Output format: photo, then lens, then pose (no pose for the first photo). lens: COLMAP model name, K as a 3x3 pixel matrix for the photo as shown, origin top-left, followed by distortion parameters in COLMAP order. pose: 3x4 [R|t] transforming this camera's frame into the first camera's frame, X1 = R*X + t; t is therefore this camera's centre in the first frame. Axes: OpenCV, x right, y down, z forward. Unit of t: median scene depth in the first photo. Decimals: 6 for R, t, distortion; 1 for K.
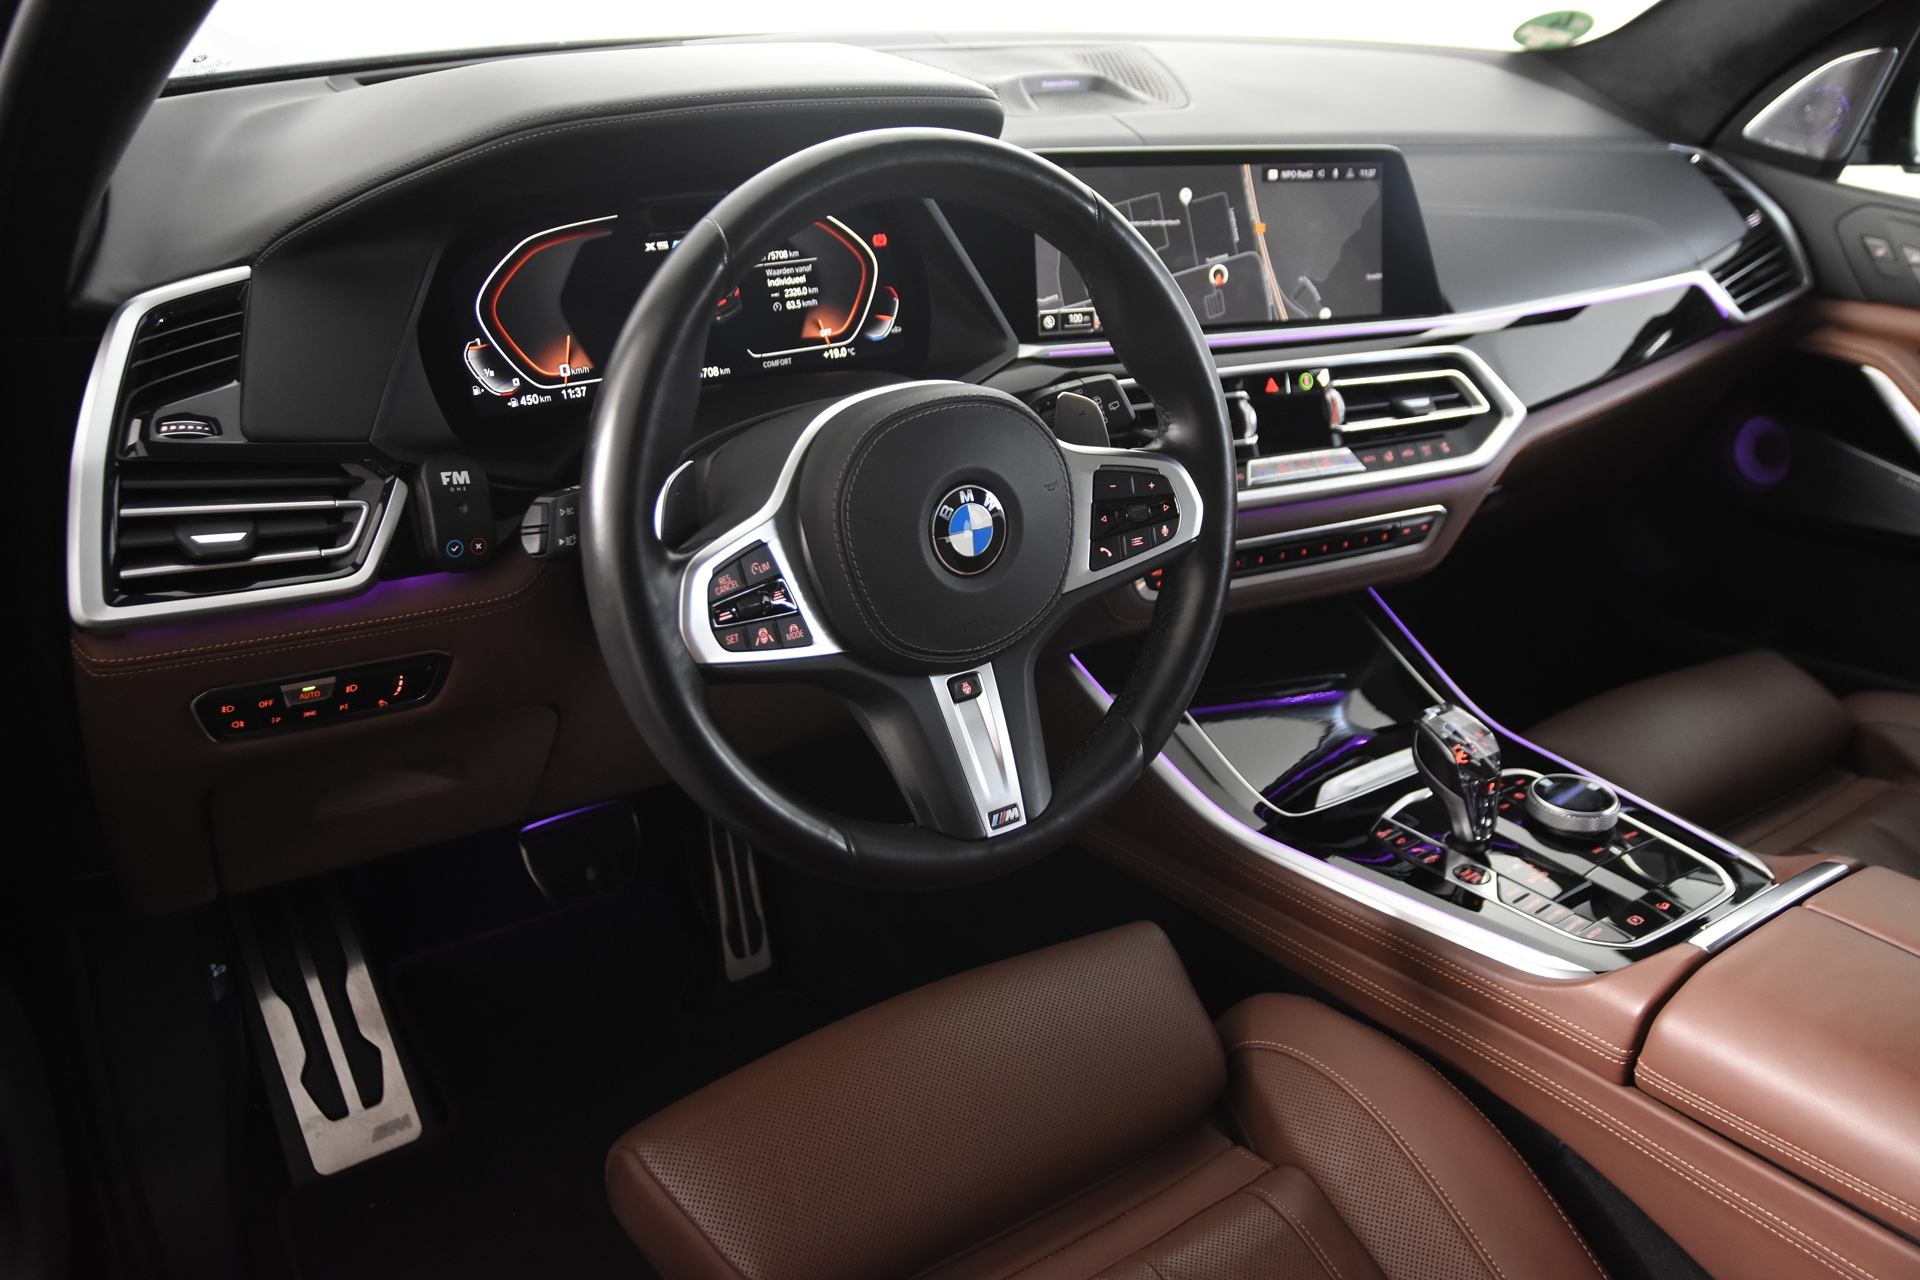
lens RADIAL K [[1624.9, 0, 966.7], [0, 1624.9, 645.4], [0, 0, 1]] dist [-0.085014, 0.063950]
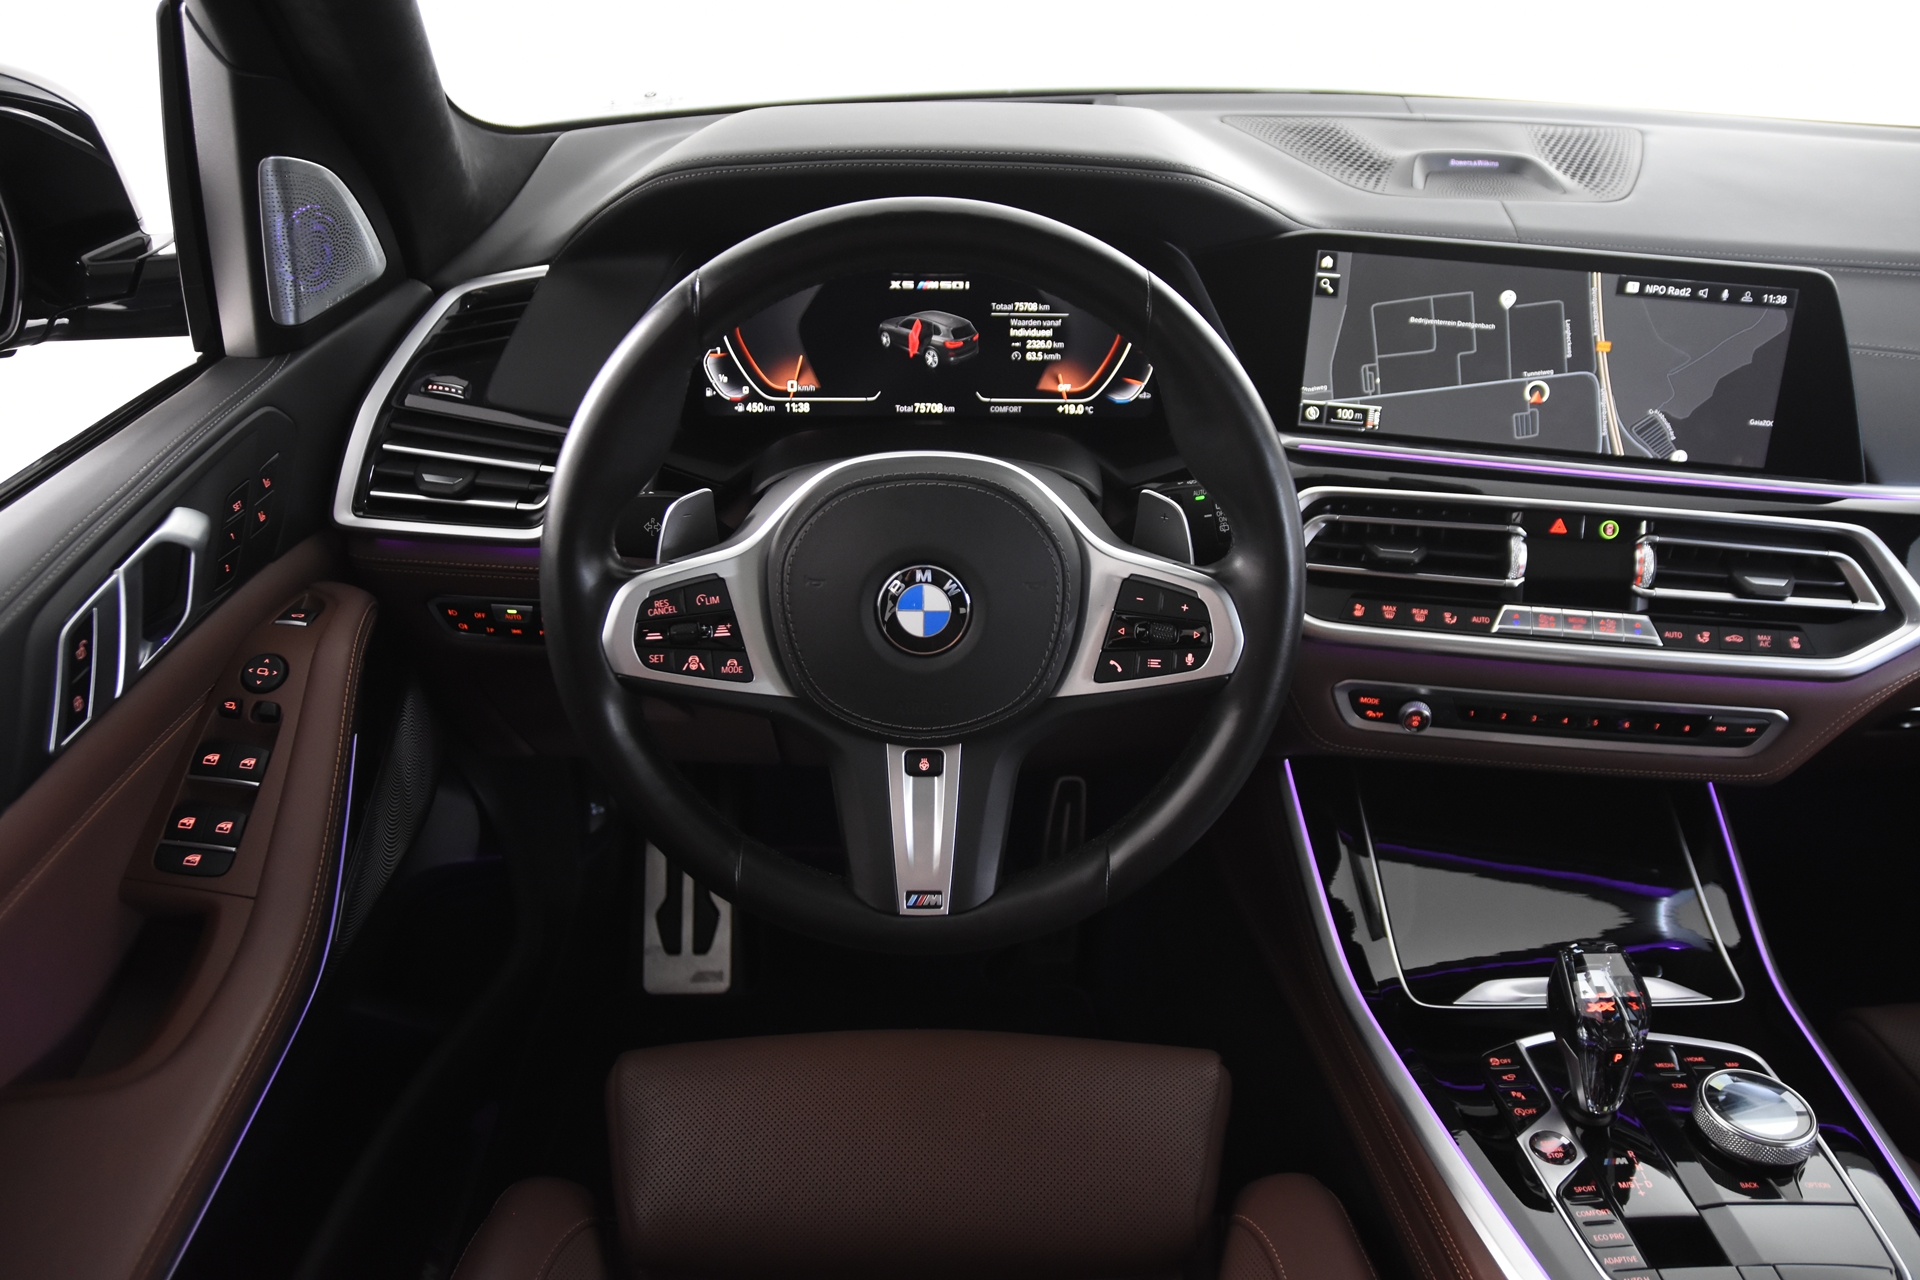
lens RADIAL K [[1433.5, 0, 956.2], [0, 1433.5, 643.6], [0, 0, 1]] dist [-0.133811, 0.103207]
pose [[0.823342, 0.240644, -0.514002, 0.362488], [-0.228495, 0.969567, 0.087919, -0.102381], [0.519516, 0.045059, 0.853272, 0.211216]]
